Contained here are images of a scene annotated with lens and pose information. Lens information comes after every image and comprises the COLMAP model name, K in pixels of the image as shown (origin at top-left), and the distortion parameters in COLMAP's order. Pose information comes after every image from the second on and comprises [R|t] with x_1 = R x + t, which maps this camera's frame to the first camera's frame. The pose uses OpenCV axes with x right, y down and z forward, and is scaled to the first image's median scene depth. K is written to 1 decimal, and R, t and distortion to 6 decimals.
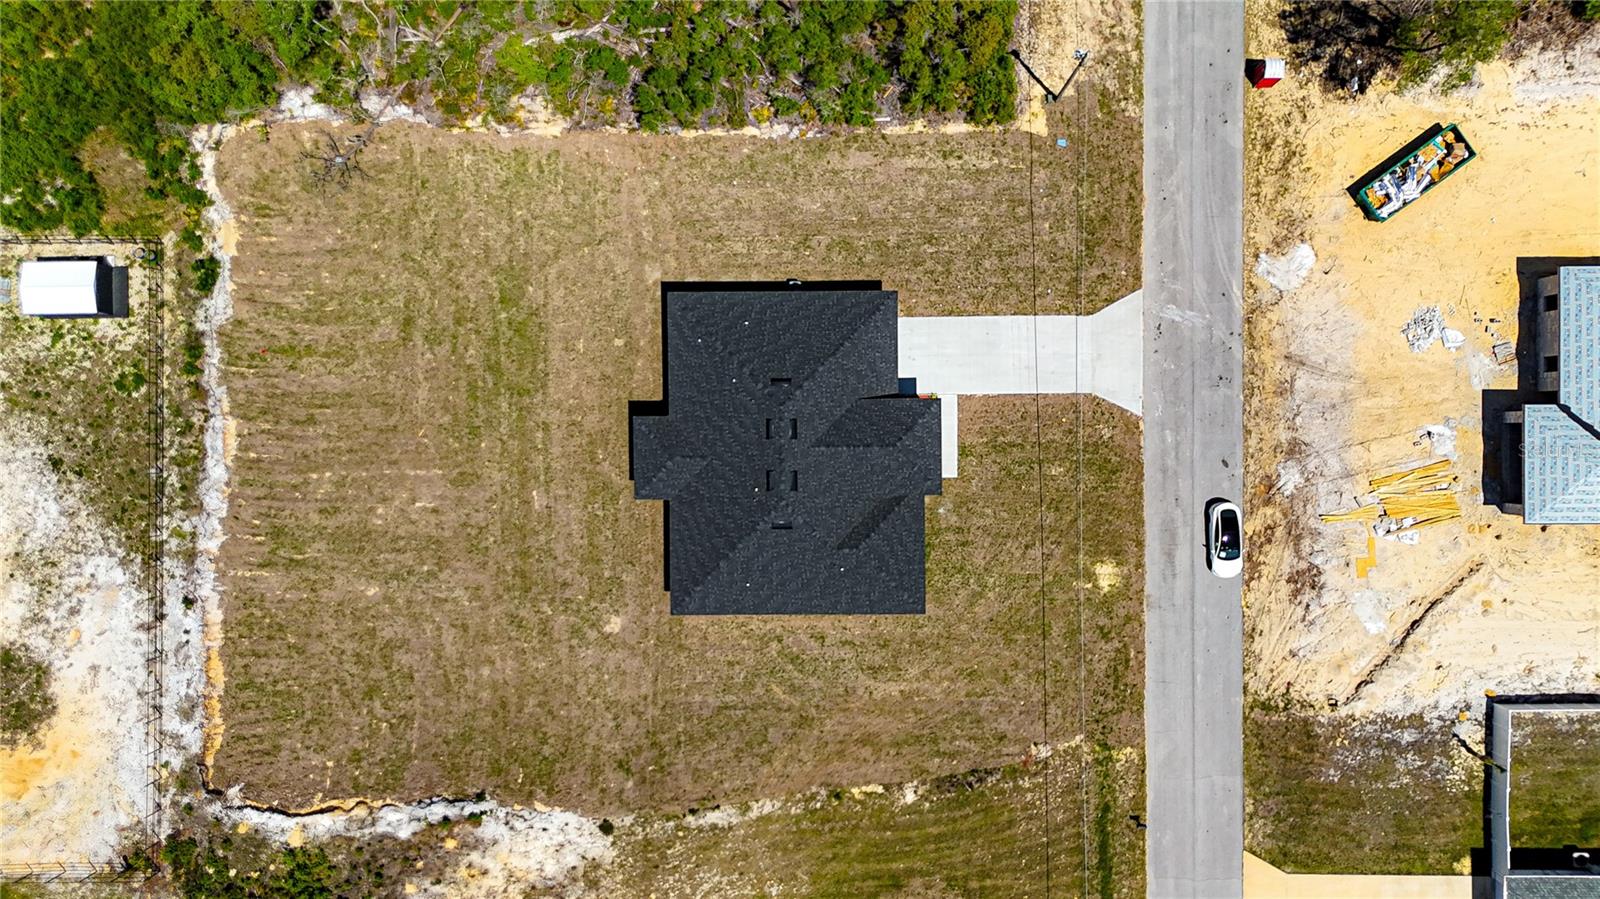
lens RADIAL K [[1182.5, 0, 809.8], [0, 1182.5, 429.5], [0, 0, 1]] dist [0.072377, -0.068282]
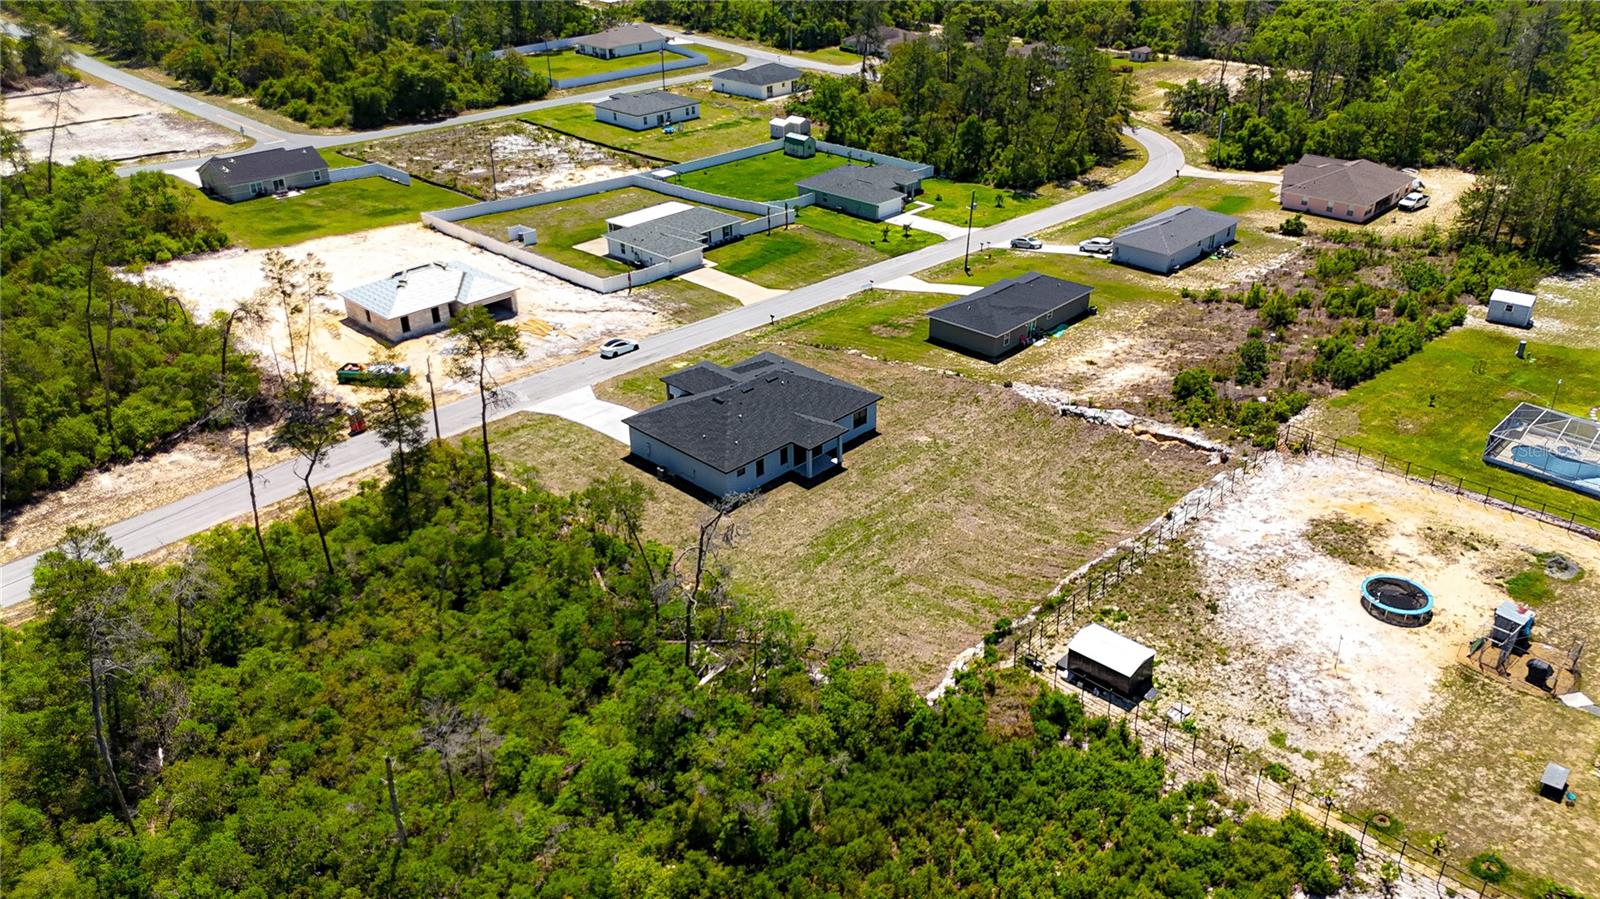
lens RADIAL K [[1167.9, 0, 804.7], [0, 1167.9, 456.4], [0, 0, 1]] dist [0.116572, -0.172245]
pose [[-0.709971, -0.308307, 0.633157, -0.982160], [0.703164, -0.359828, 0.613258, -0.829669], [0.038755, 0.880608, 0.472258, 0.344436]]
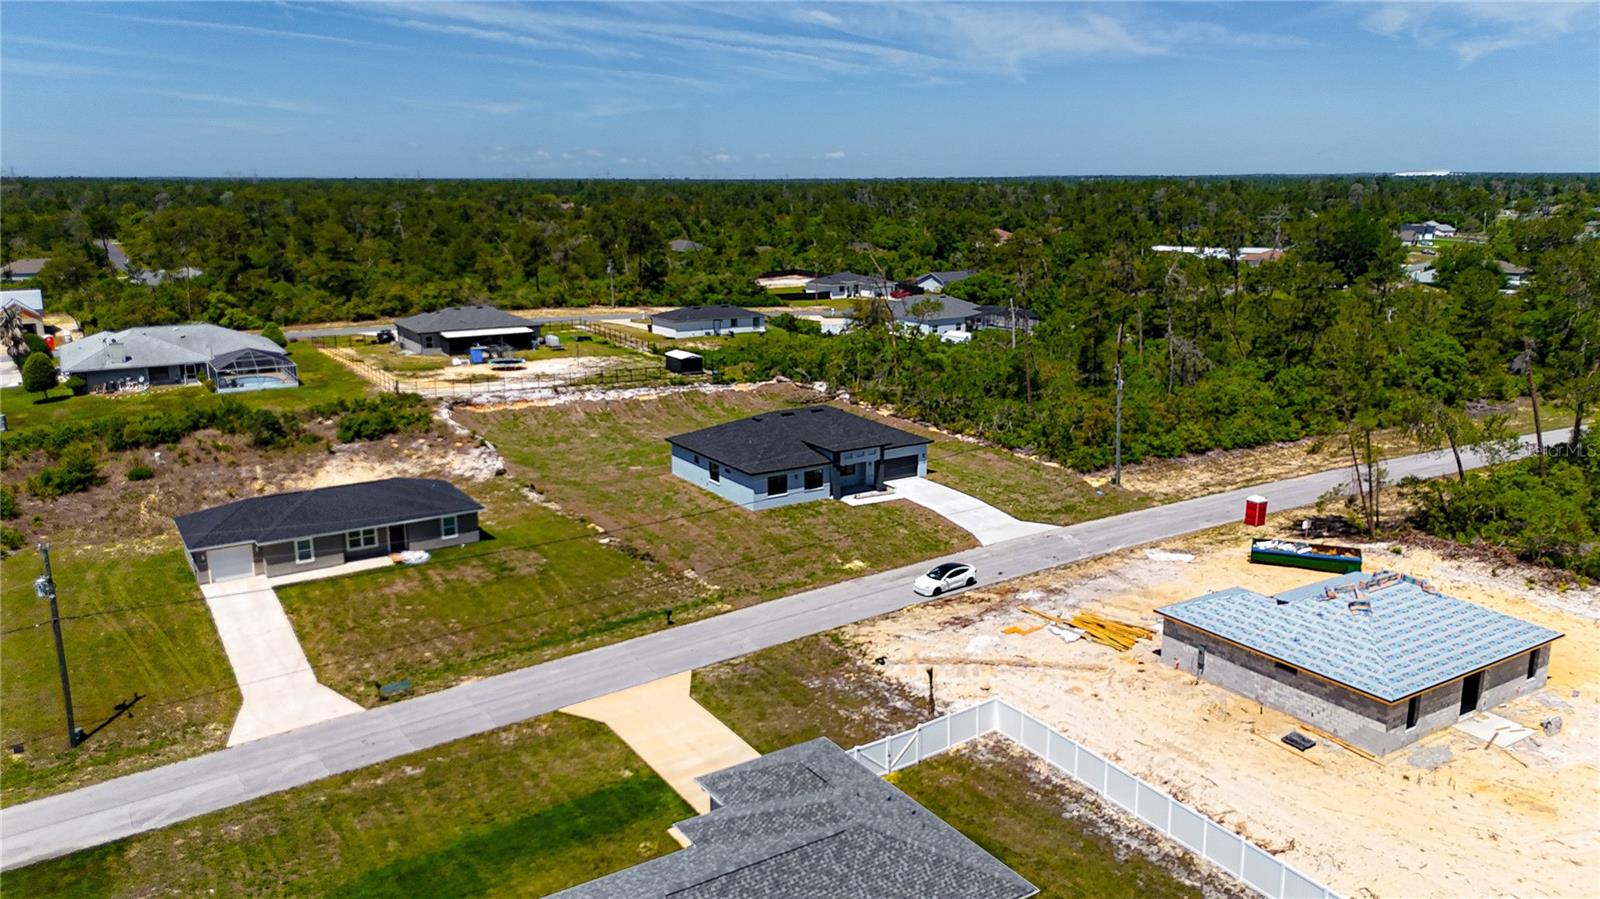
lens RADIAL K [[1167.9, 0, 804.7], [0, 1167.9, 456.4], [0, 0, 1]] dist [0.116572, -0.172245]
pose [[0.530979, 0.216738, -0.819198, 1.127565], [-0.847167, 0.113855, -0.518985, 0.738895], [-0.019214, 0.969568, 0.244067, 0.641111]]
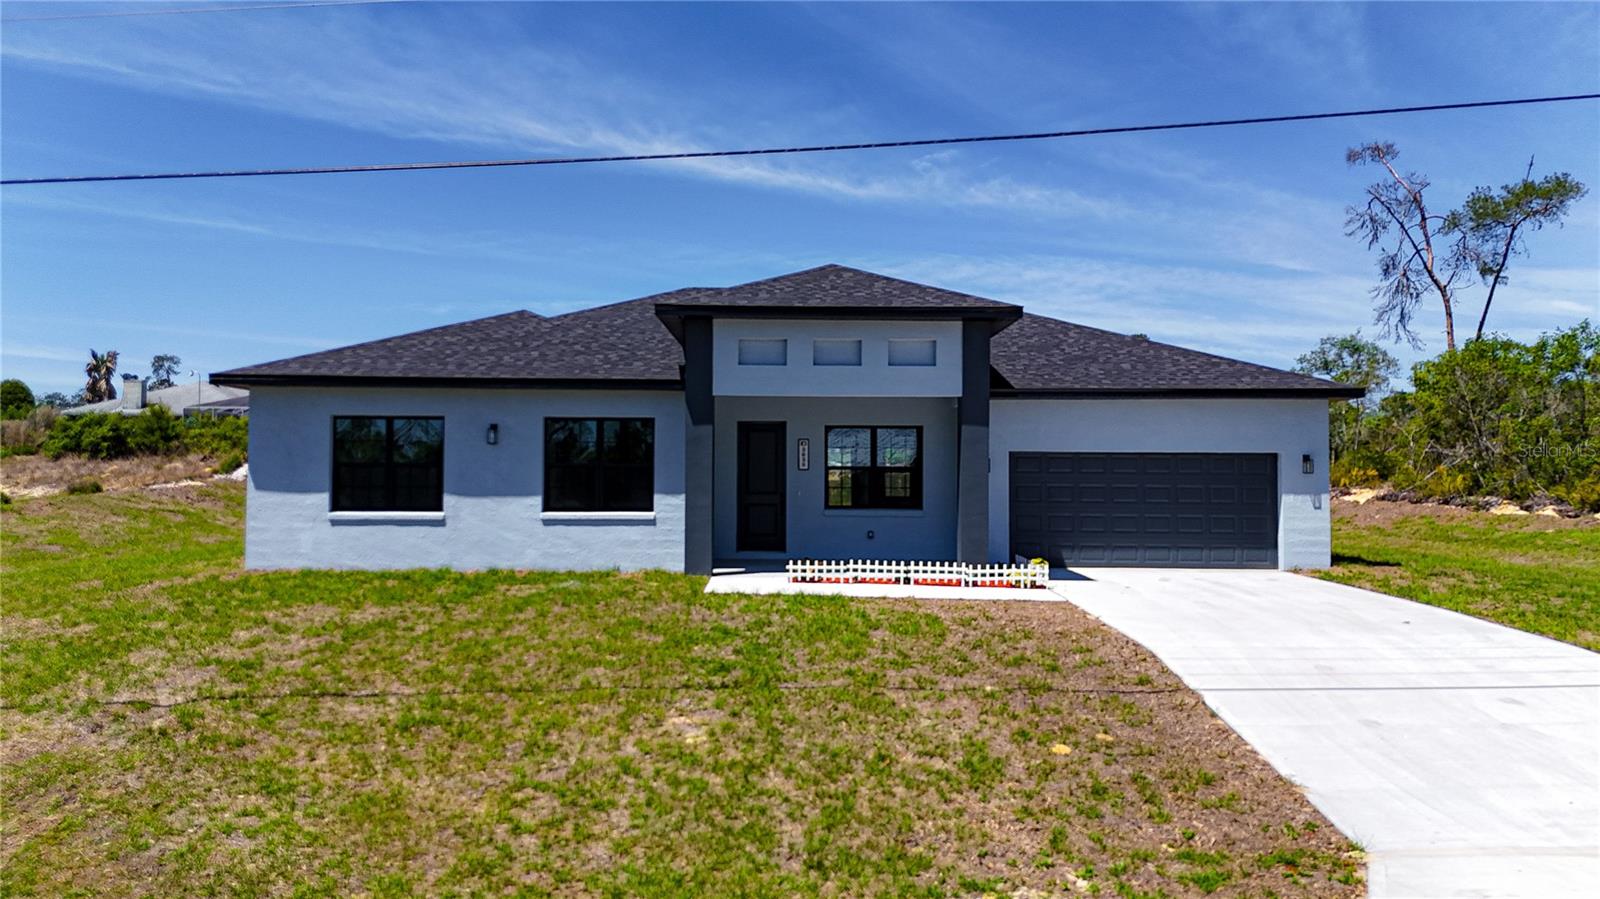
lens RADIAL K [[1182.5, 0, 809.8], [0, 1182.5, 429.5], [0, 0, 1]] dist [0.072377, -0.068282]
pose [[0.011087, -0.019249, -0.999753, 0.354526], [-0.999842, -0.014081, -0.010817, 0.022648], [-0.013869, 0.999716, -0.019402, 0.975020]]
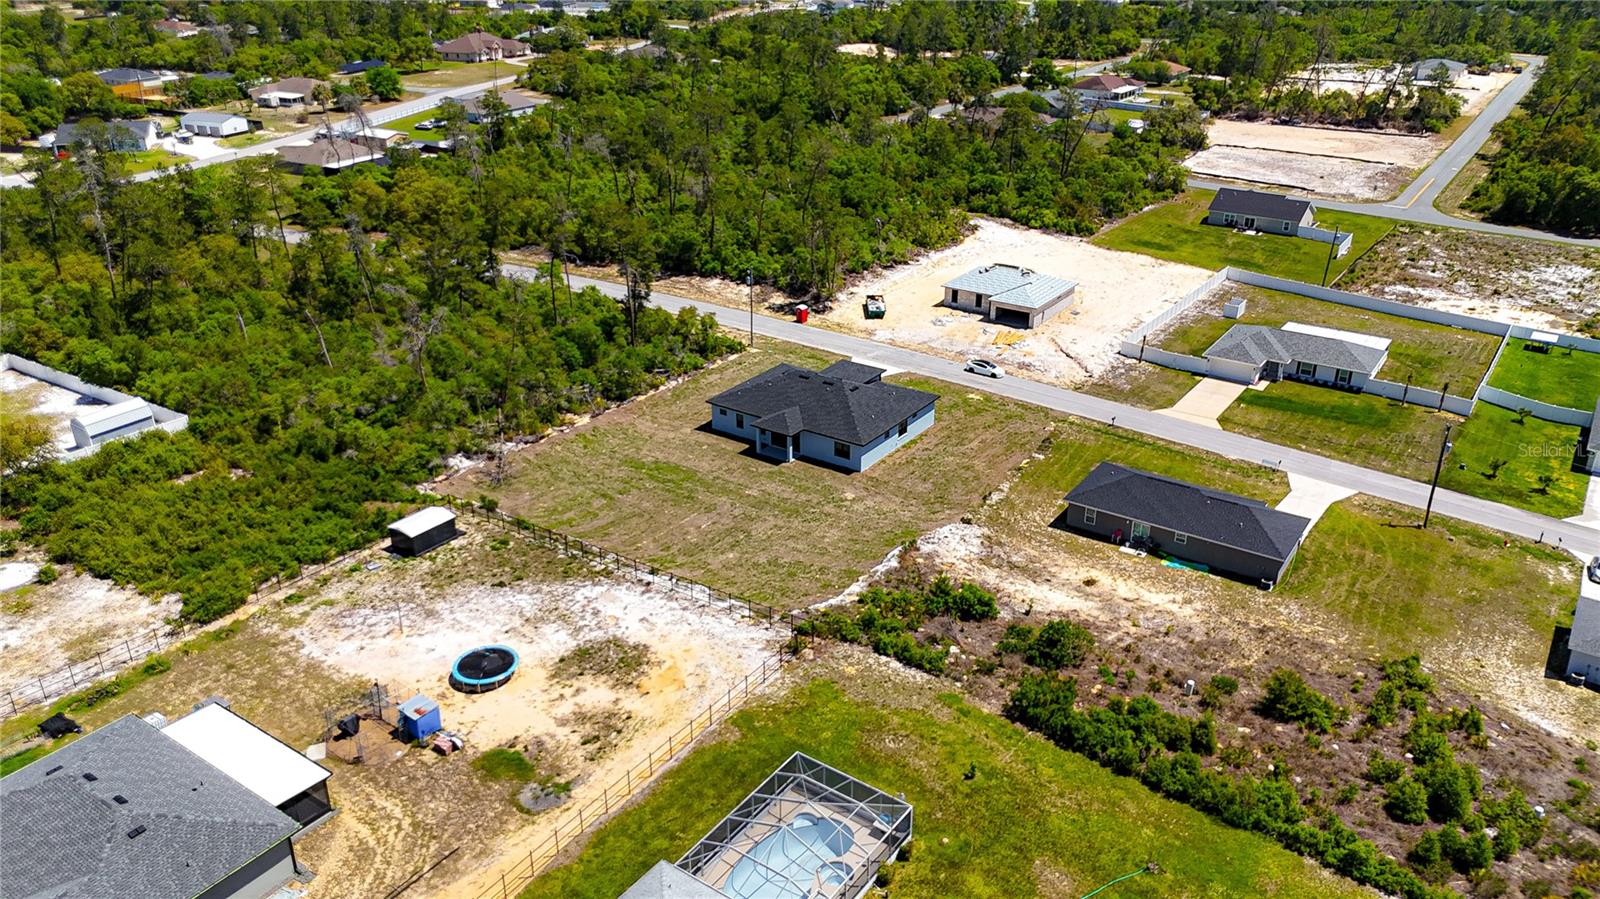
lens RADIAL K [[1173.2, 0, 805.0], [0, 1173.2, 455.0], [0, 0, 1]] dist [0.079444, -0.085763]
pose [[0.573515, -0.325725, 0.751654, -1.298843], [0.819181, 0.233350, -0.523918, 0.886318], [-0.004745, 0.916216, 0.400658, 0.370135]]
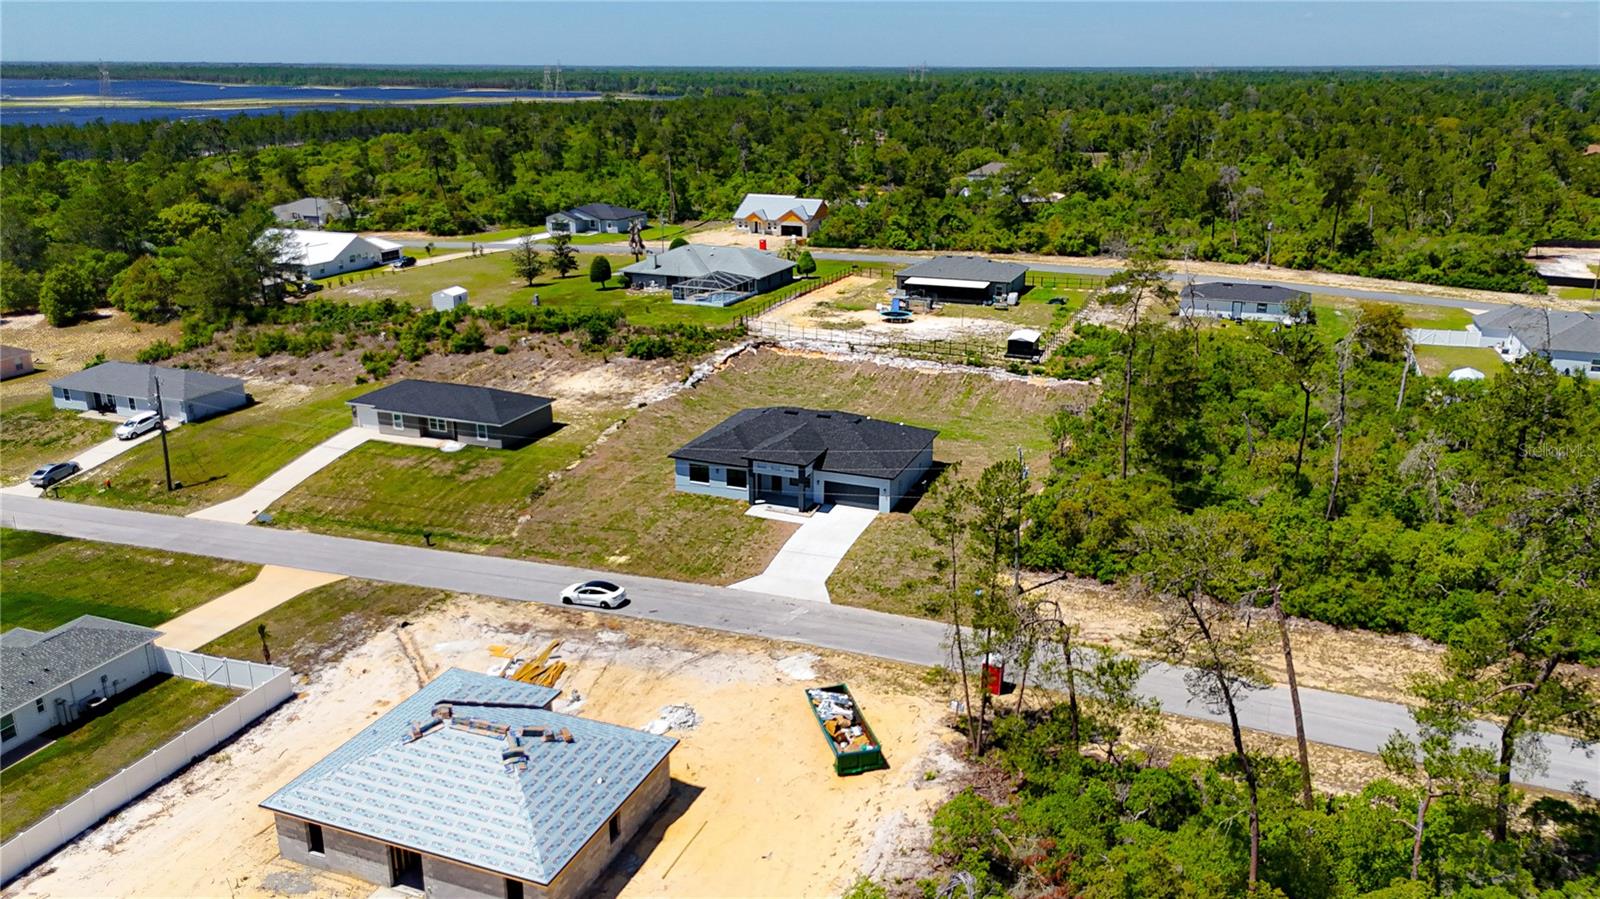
lens RADIAL K [[1170.0, 0, 806.6], [0, 1170.0, 454.7], [0, 0, 1]] dist [0.126711, -0.199506]
pose [[-0.371409, 0.311719, -0.874578, 1.201221], [-0.928455, -0.129928, 0.347981, -0.460531], [-0.005159, 0.941249, 0.337674, 0.508034]]
